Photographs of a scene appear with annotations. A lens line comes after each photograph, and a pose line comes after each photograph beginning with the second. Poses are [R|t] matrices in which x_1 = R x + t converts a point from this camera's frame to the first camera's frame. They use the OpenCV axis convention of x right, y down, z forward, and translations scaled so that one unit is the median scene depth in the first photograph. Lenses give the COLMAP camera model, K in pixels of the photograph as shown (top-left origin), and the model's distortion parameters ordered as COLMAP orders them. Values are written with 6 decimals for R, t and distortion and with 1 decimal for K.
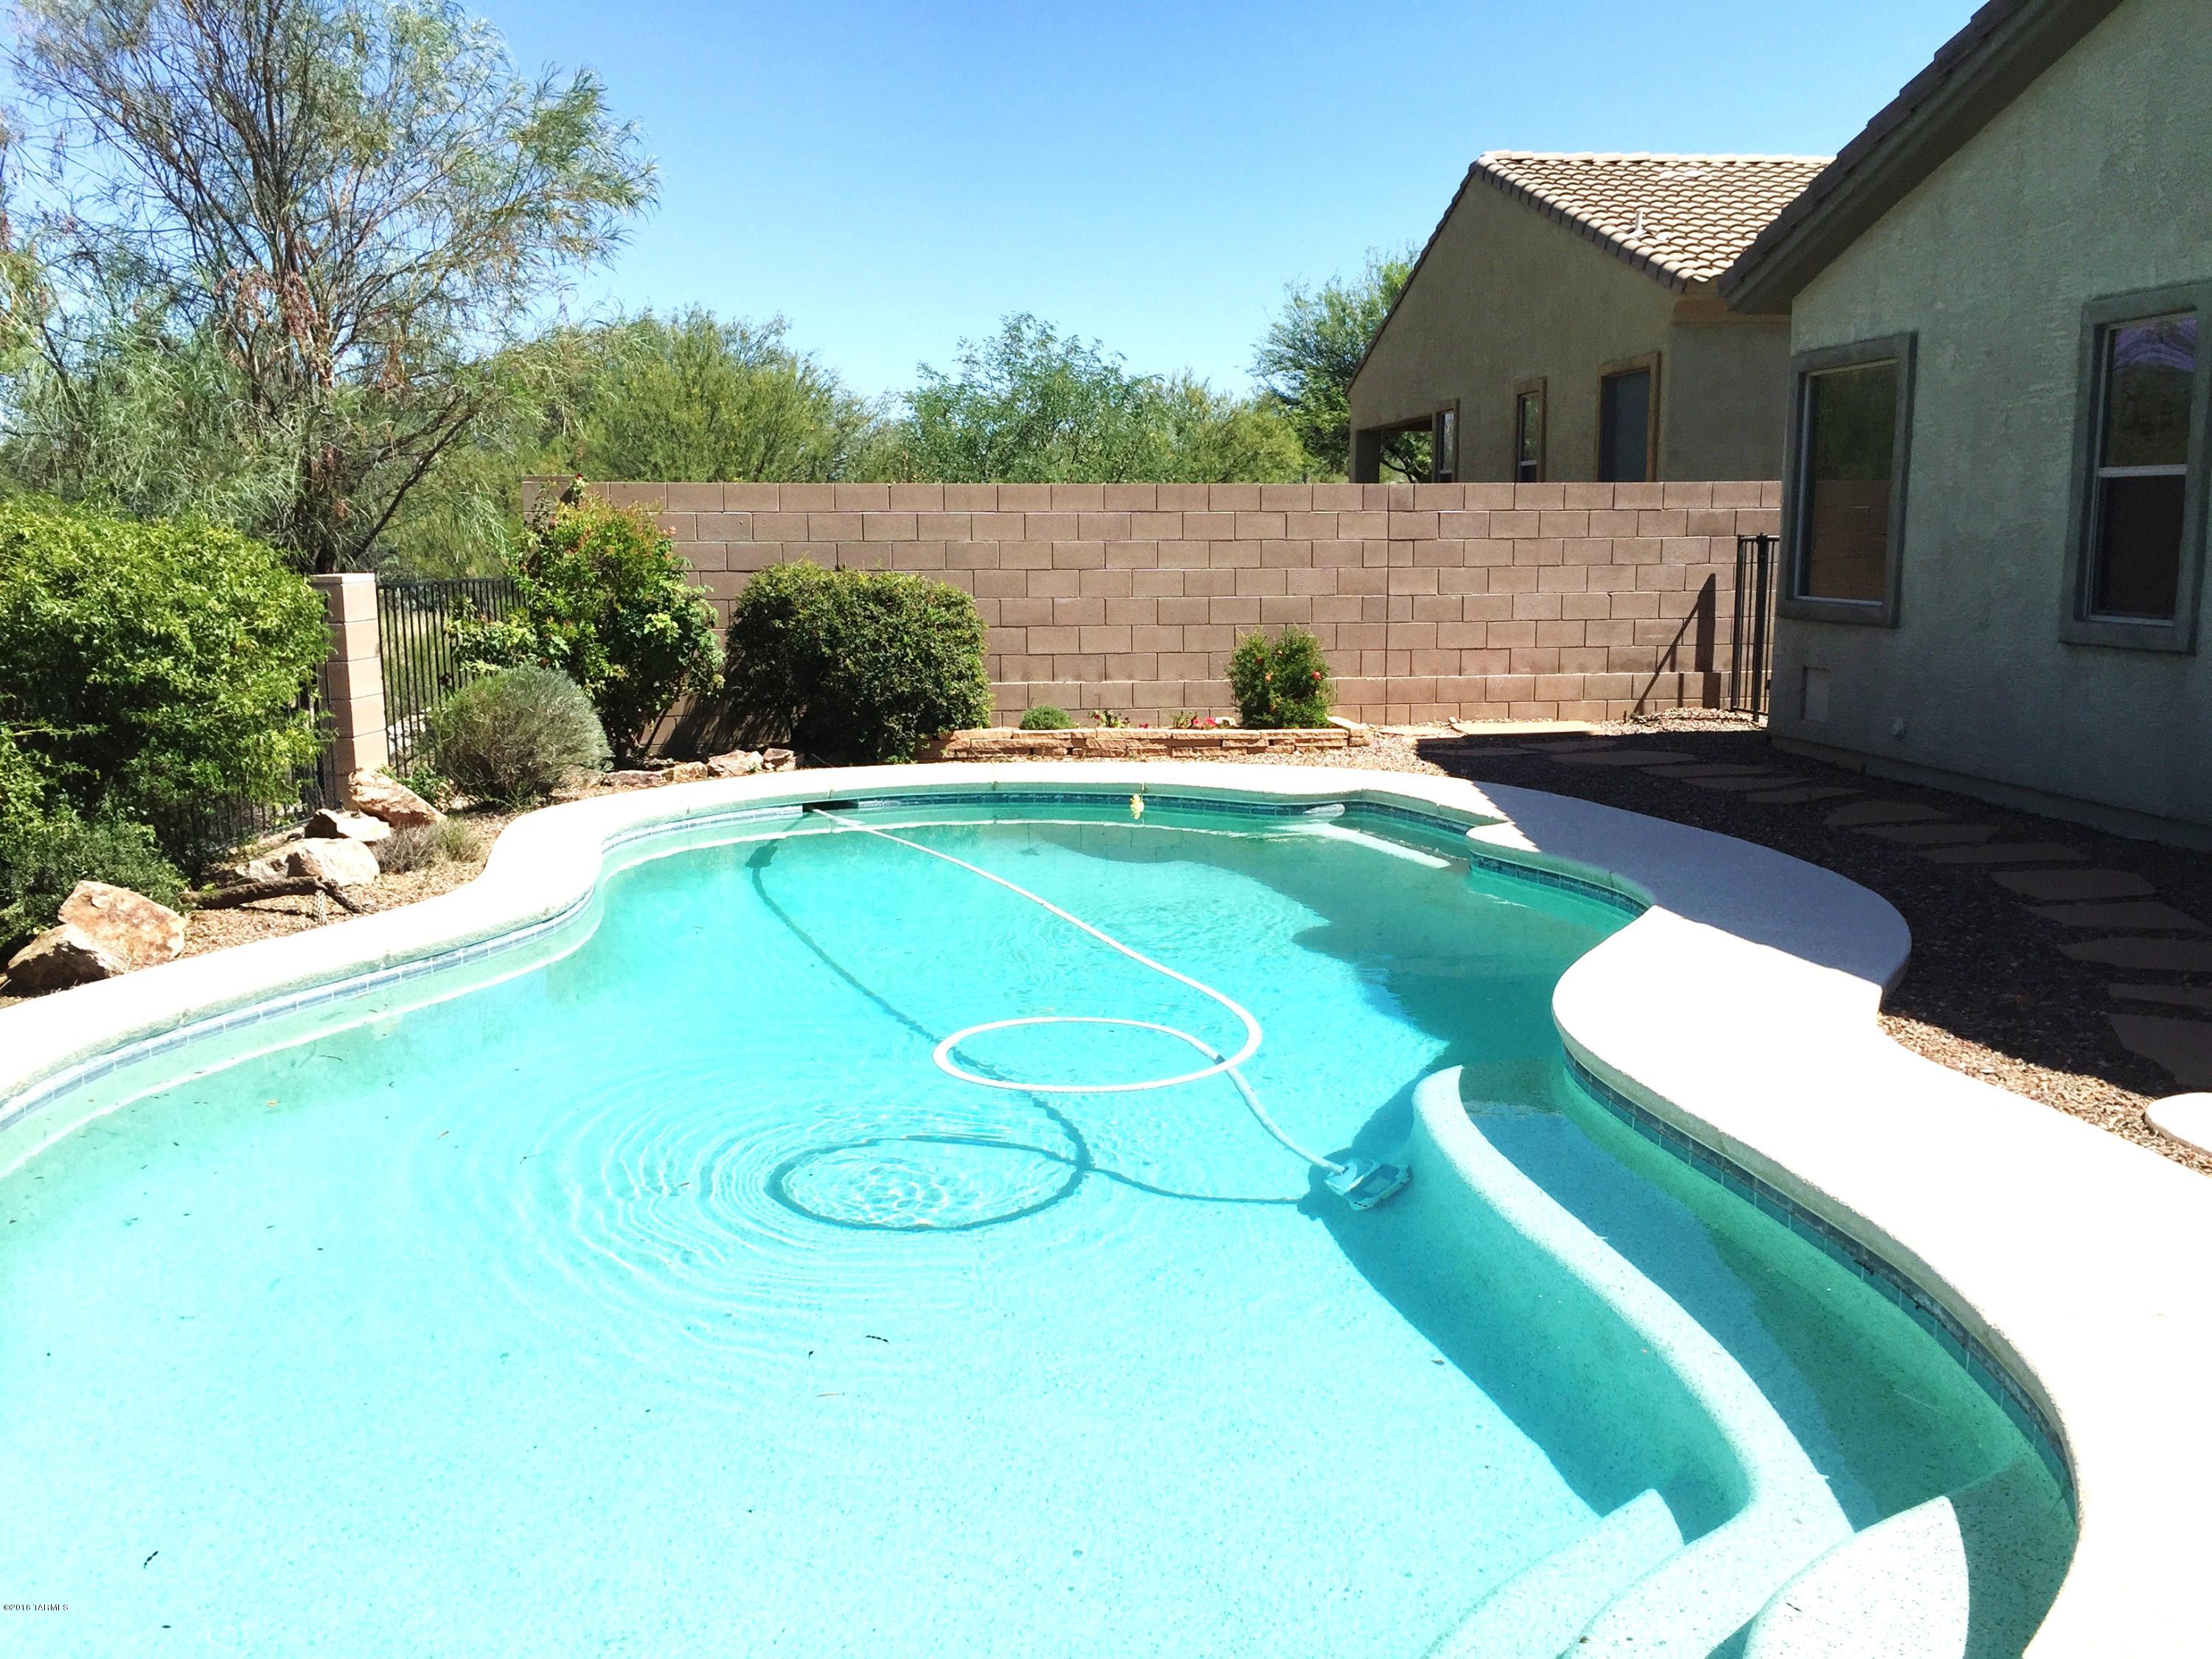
lens RADIAL K [[1893.1, 0, 1105.7], [0, 1893.1, 824.8], [0, 0, 1]] dist [0.076743, -0.101622]
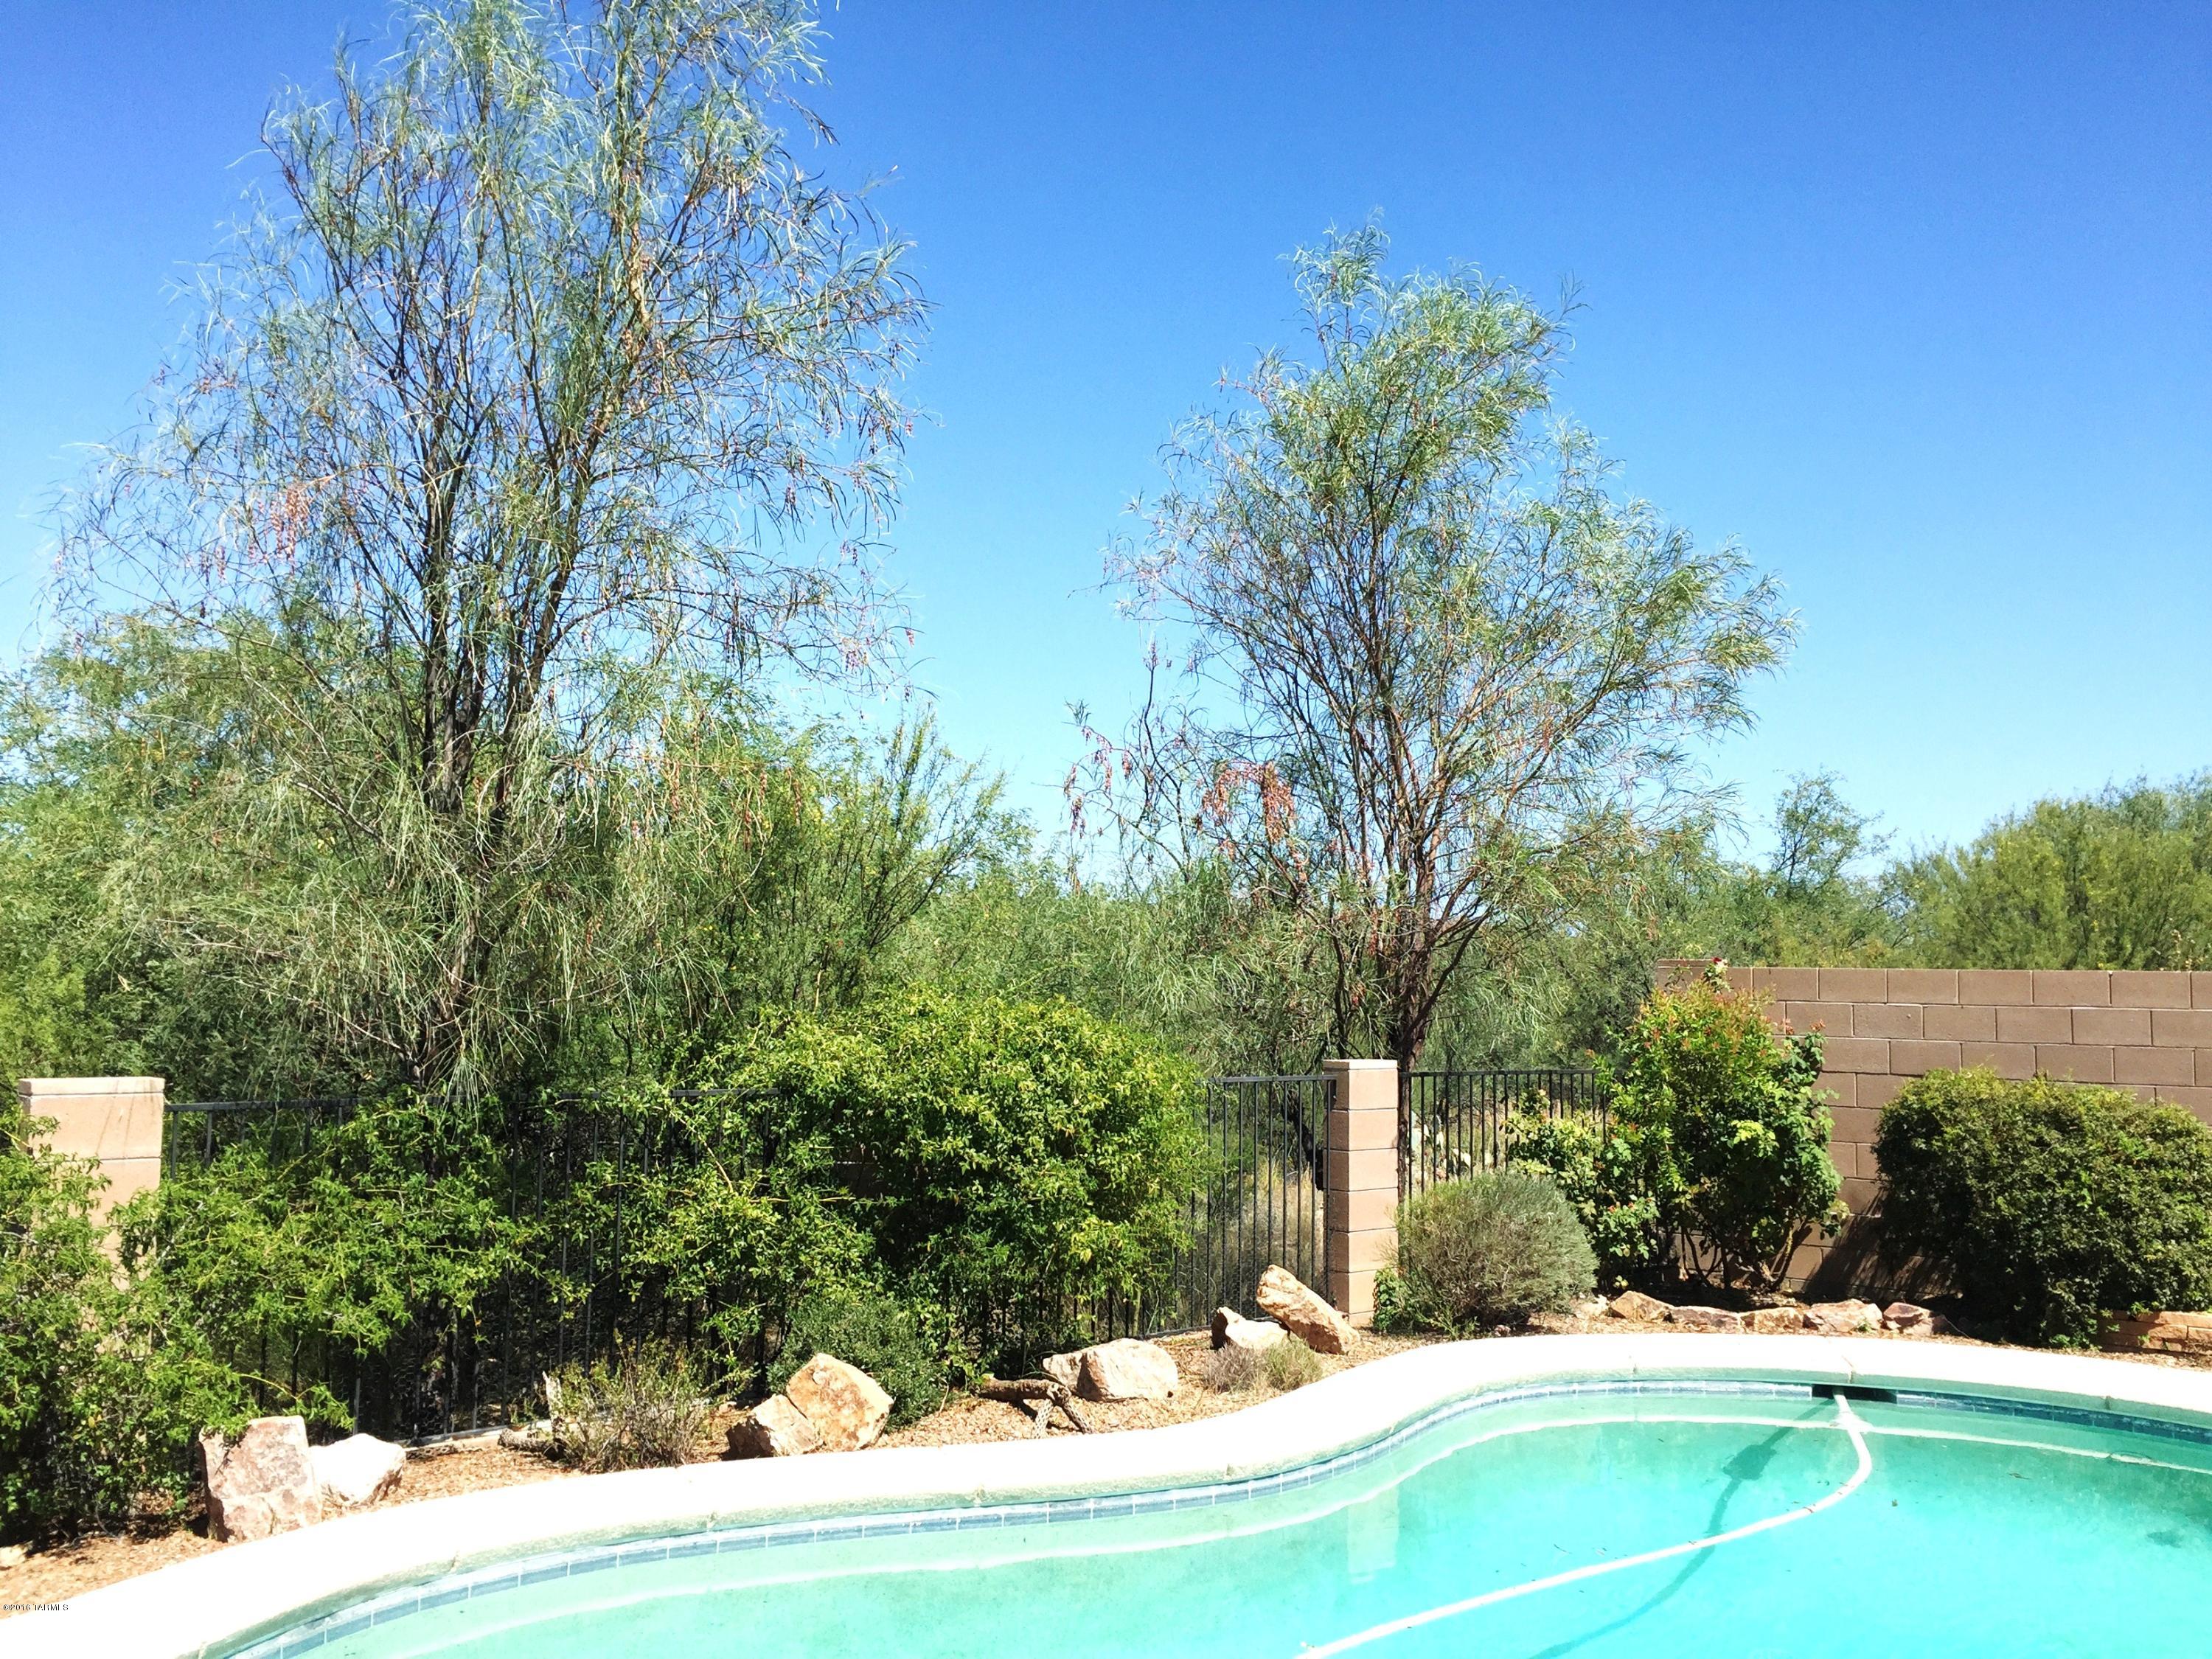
lens RADIAL K [[1893.1, 0, 1105.7], [0, 1893.1, 824.8], [0, 0, 1]] dist [0.076743, -0.101622]
pose [[0.709561, -0.045003, -0.703206, 0.158214], [-0.131279, 0.972043, -0.194672, -0.035381], [0.692307, 0.230448, 0.683816, 0.188830]]
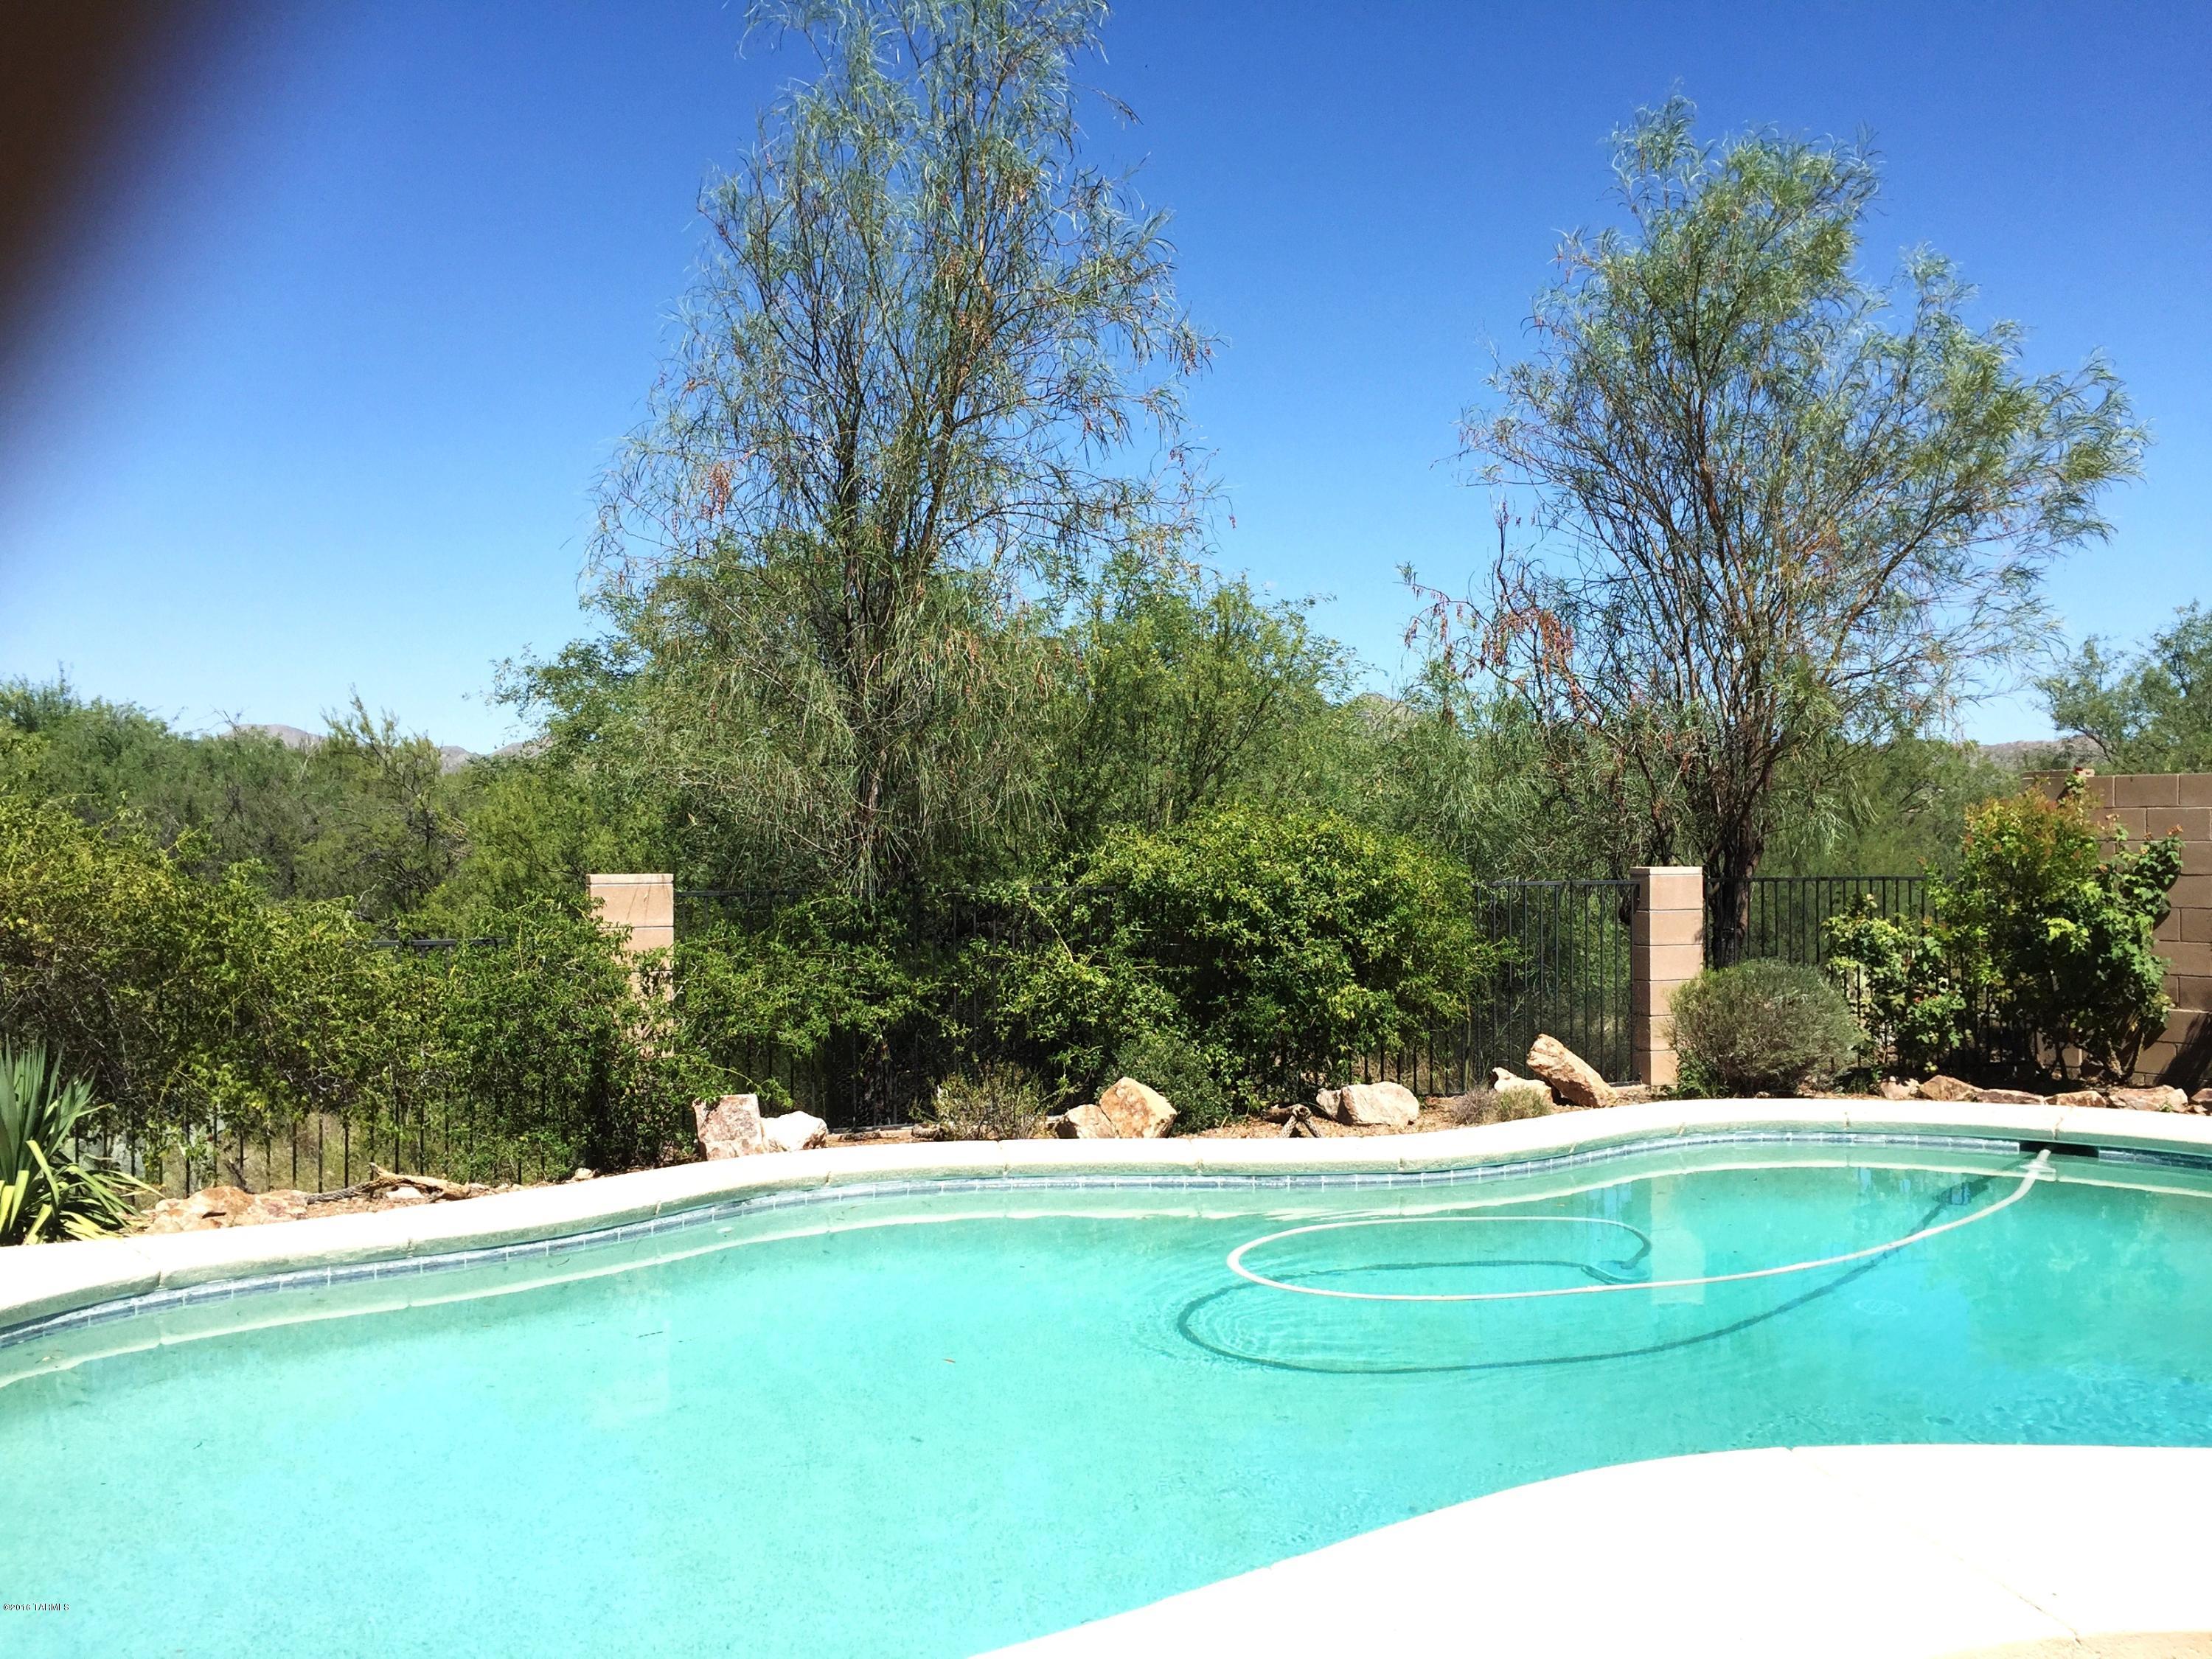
lens RADIAL K [[1881.1, 0, 1106.0], [0, 1881.1, 829.5], [0, 0, 1]] dist [0.047996, -0.015264]
pose [[0.447244, -0.000656, -0.894412, 0.349388], [-0.141275, 0.987394, -0.071368, -0.024990], [0.883184, 0.158278, 0.441514, 0.200460]]
